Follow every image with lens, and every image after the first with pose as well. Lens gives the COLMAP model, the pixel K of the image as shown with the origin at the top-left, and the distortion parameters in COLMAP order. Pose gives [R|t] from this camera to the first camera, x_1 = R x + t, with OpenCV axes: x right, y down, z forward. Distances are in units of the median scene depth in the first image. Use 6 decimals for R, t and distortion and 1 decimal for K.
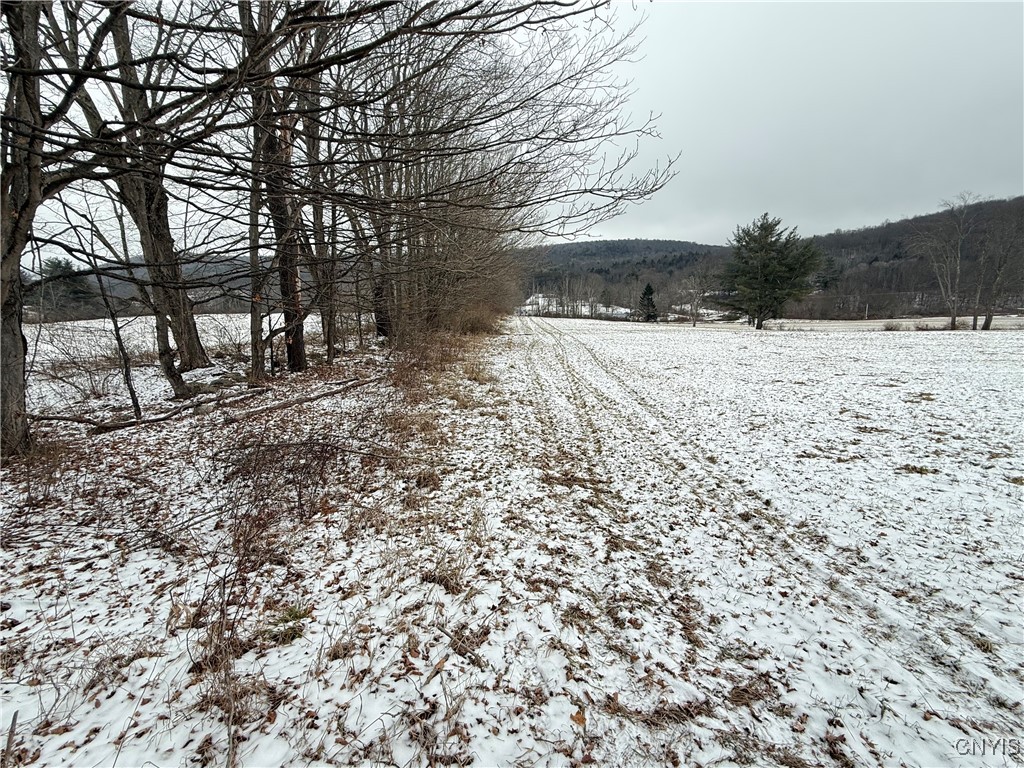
lens RADIAL K [[404.3, 0, 512.0], [0, 404.3, 384.0], [0, 0, 1]] dist [0.002091, 0.000142]
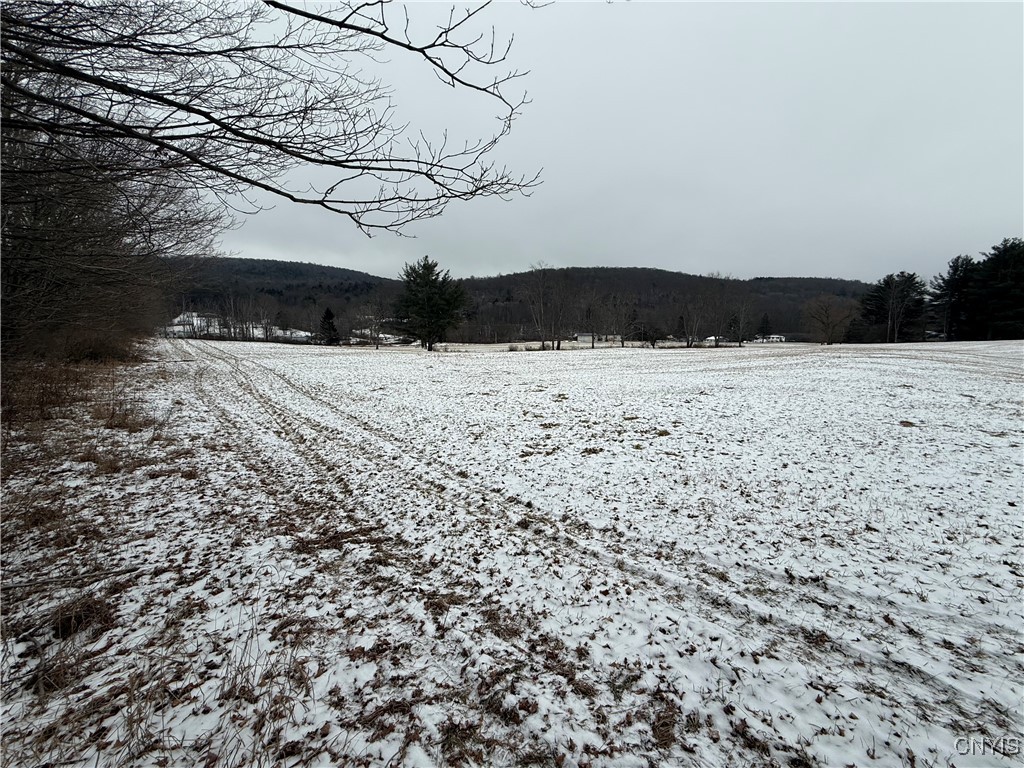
lens RADIAL K [[404.3, 0, 512.0], [0, 404.3, 384.0], [0, 0, 1]] dist [0.002091, 0.000142]
pose [[0.767840, -0.065198, 0.637315, -0.091314], [0.099932, 0.994820, -0.018627, -0.020712], [-0.632800, 0.077990, 0.770378, 0.154076]]
